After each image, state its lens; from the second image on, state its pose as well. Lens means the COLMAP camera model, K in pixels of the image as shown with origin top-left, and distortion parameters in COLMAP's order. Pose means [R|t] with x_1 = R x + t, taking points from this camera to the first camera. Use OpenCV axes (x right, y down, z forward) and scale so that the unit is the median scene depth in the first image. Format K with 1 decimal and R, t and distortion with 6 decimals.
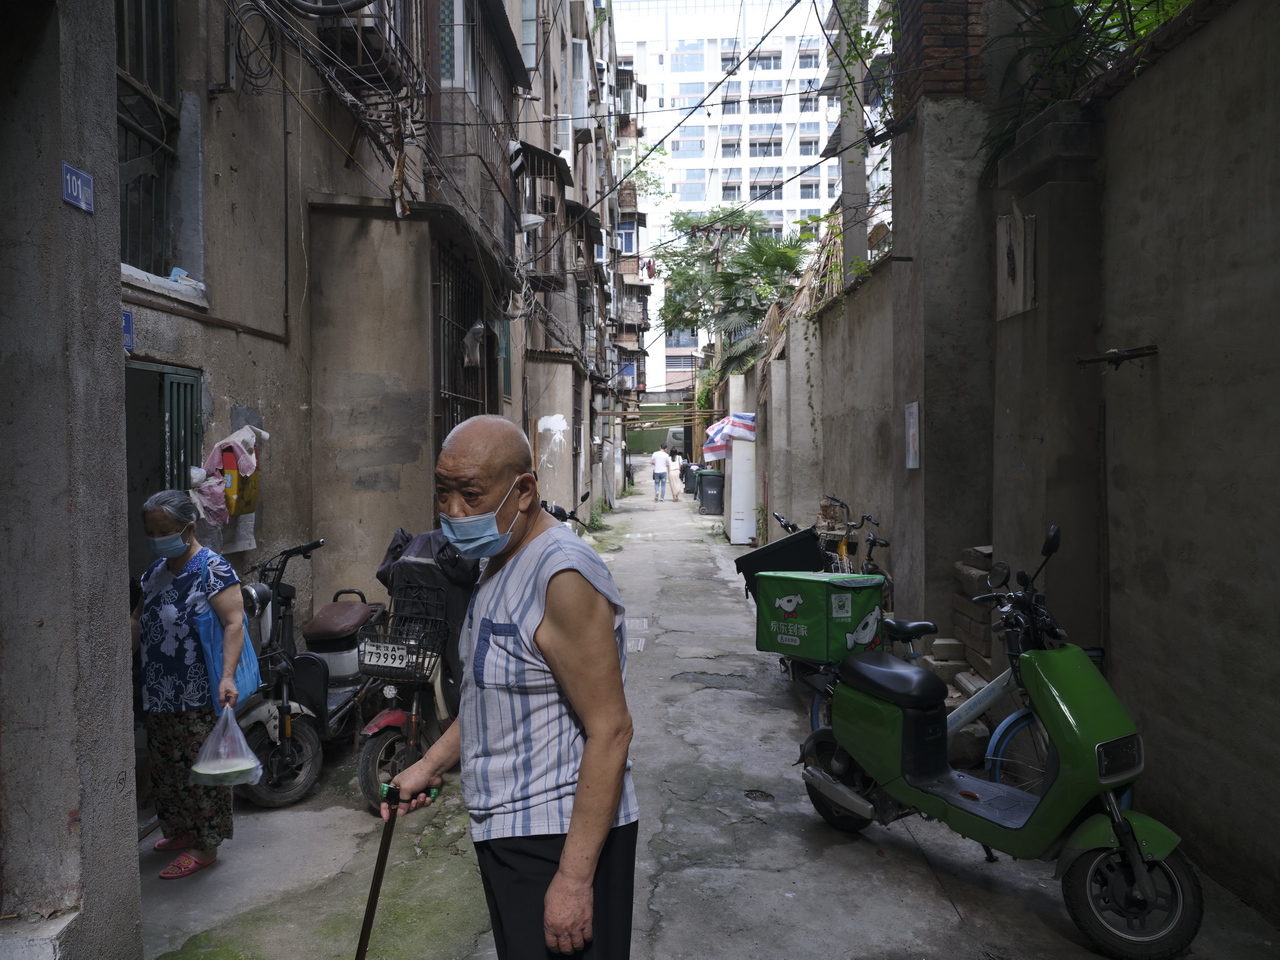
lens RADIAL K [[930.1, 0, 640.0], [0, 930.1, 480.0], [0, 0, 1]] dist [0.042368, 0.000787]
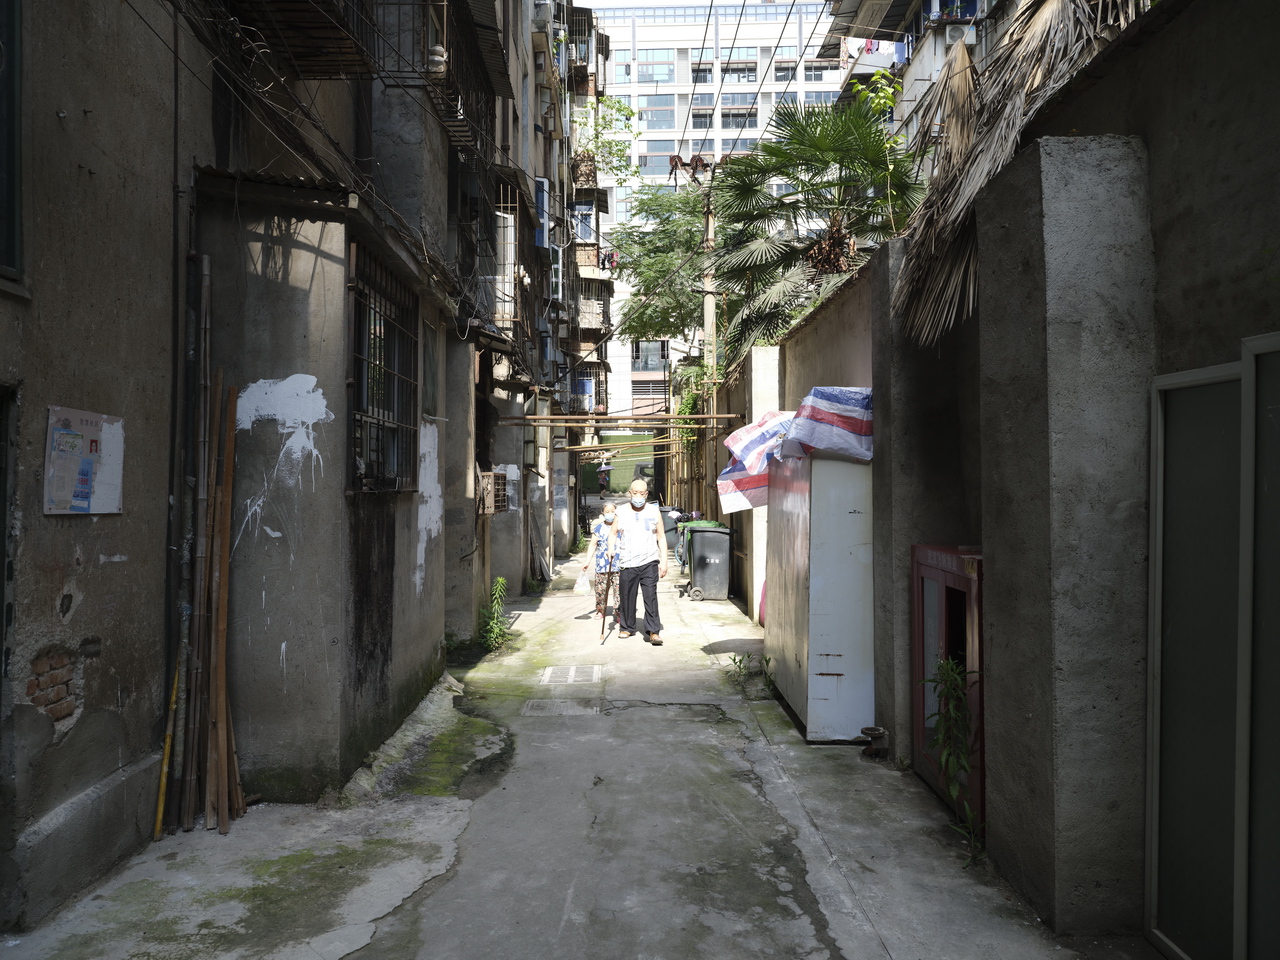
lens RADIAL K [[930.1, 0, 640.0], [0, 930.1, 480.0], [0, 0, 1]] dist [0.042368, 0.000787]
pose [[0.999358, 0.002645, 0.035719, 0.005973], [-0.001163, 0.999140, -0.041436, -0.006415], [-0.035798, 0.041368, 0.998502, 0.212452]]
